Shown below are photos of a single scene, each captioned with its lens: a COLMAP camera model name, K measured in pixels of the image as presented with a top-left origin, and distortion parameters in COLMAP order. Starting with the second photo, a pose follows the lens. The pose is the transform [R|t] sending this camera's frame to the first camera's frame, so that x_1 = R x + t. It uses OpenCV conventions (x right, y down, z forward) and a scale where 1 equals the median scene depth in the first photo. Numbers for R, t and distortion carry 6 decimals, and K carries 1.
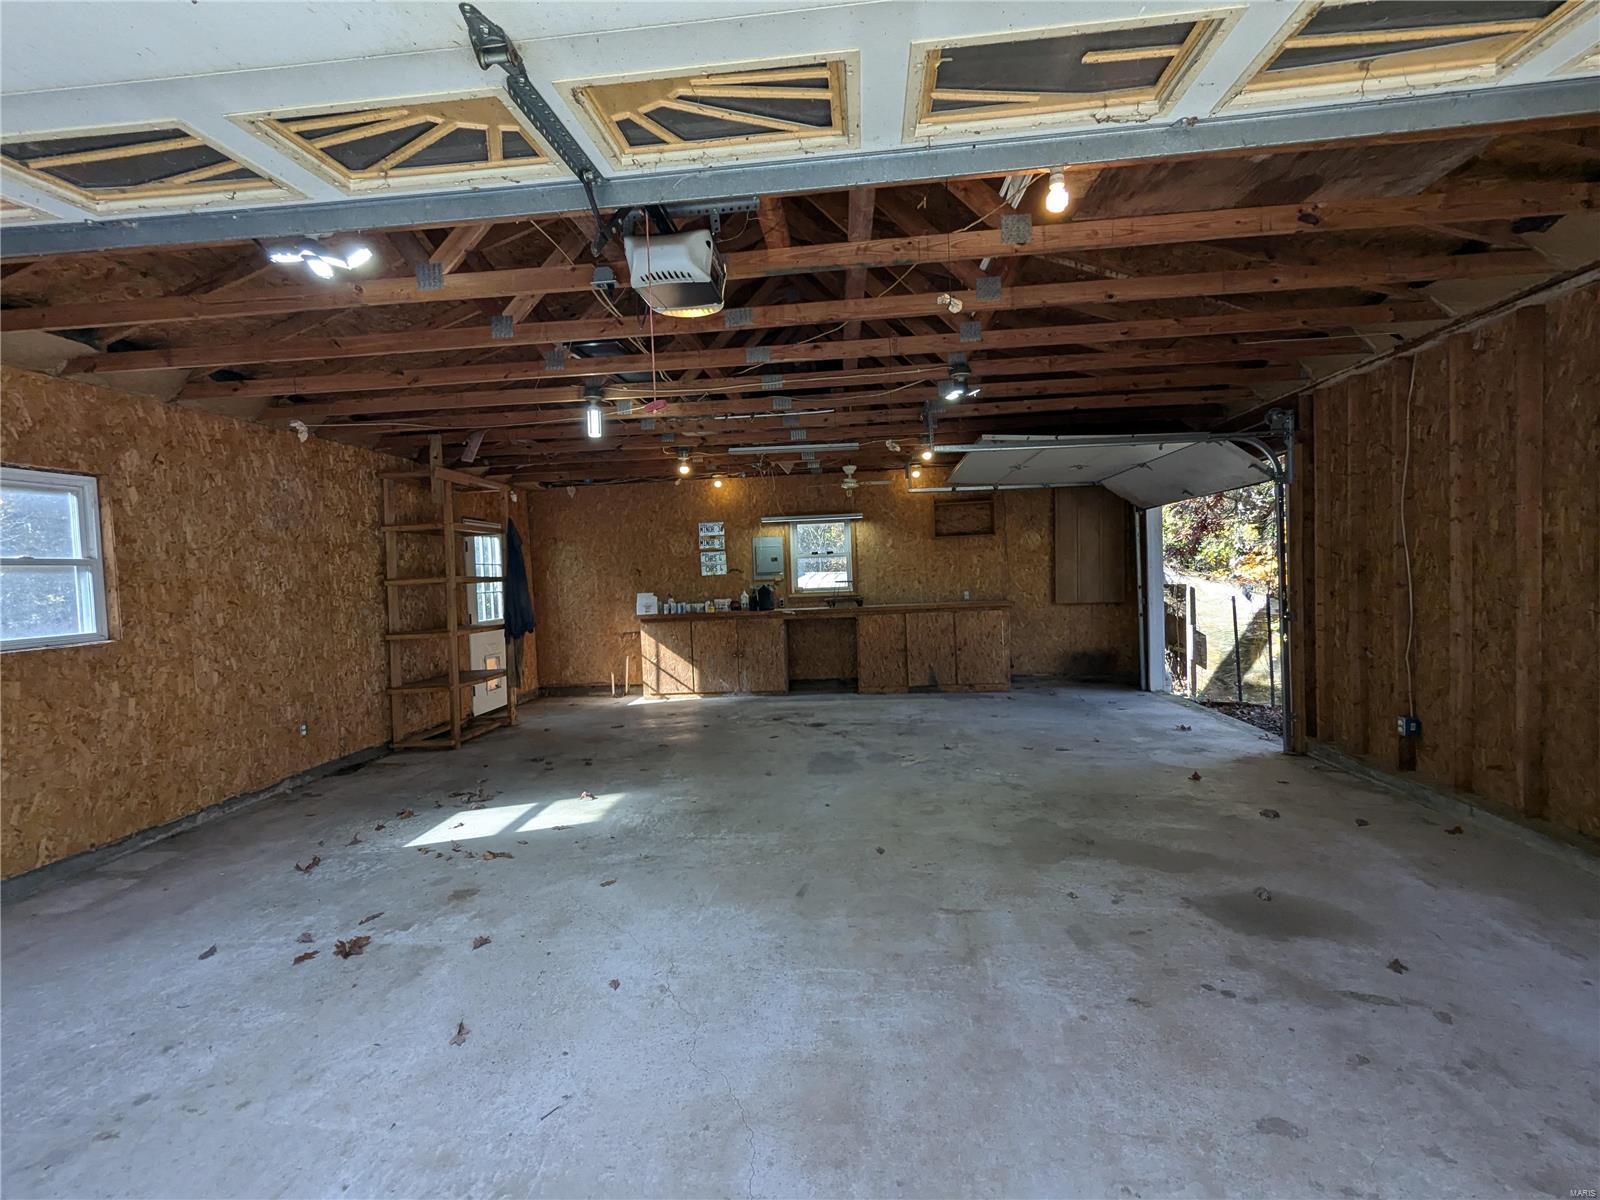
lens RADIAL K [[786.2, 0, 800.0], [0, 786.2, 600.0], [0, 0, 1]] dist [0.027321, 0.000172]
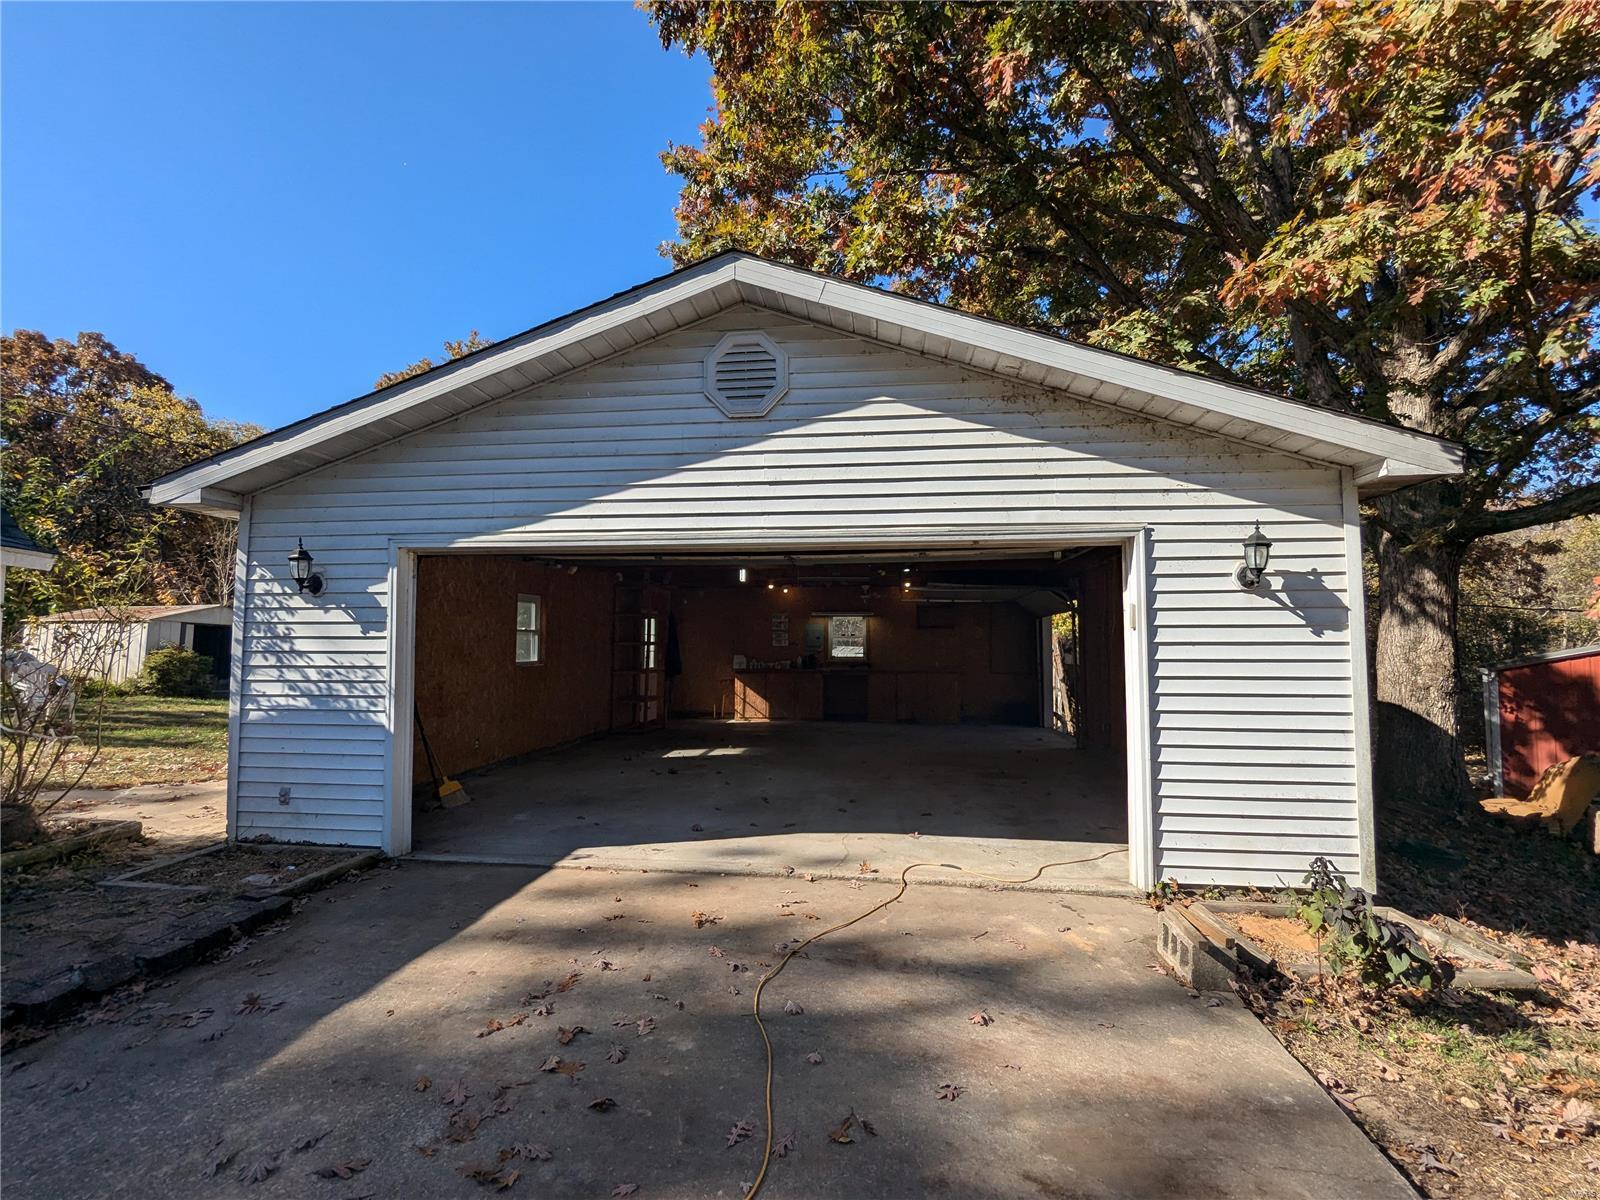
lens RADIAL K [[786.2, 0, 800.0], [0, 786.2, 600.0], [0, 0, 1]] dist [0.027321, 0.000172]
pose [[0.998543, 0.033741, -0.042105, -0.004036], [-0.037569, 0.994889, -0.093726, 0.025435], [0.038727, 0.095171, 0.994707, -0.638619]]
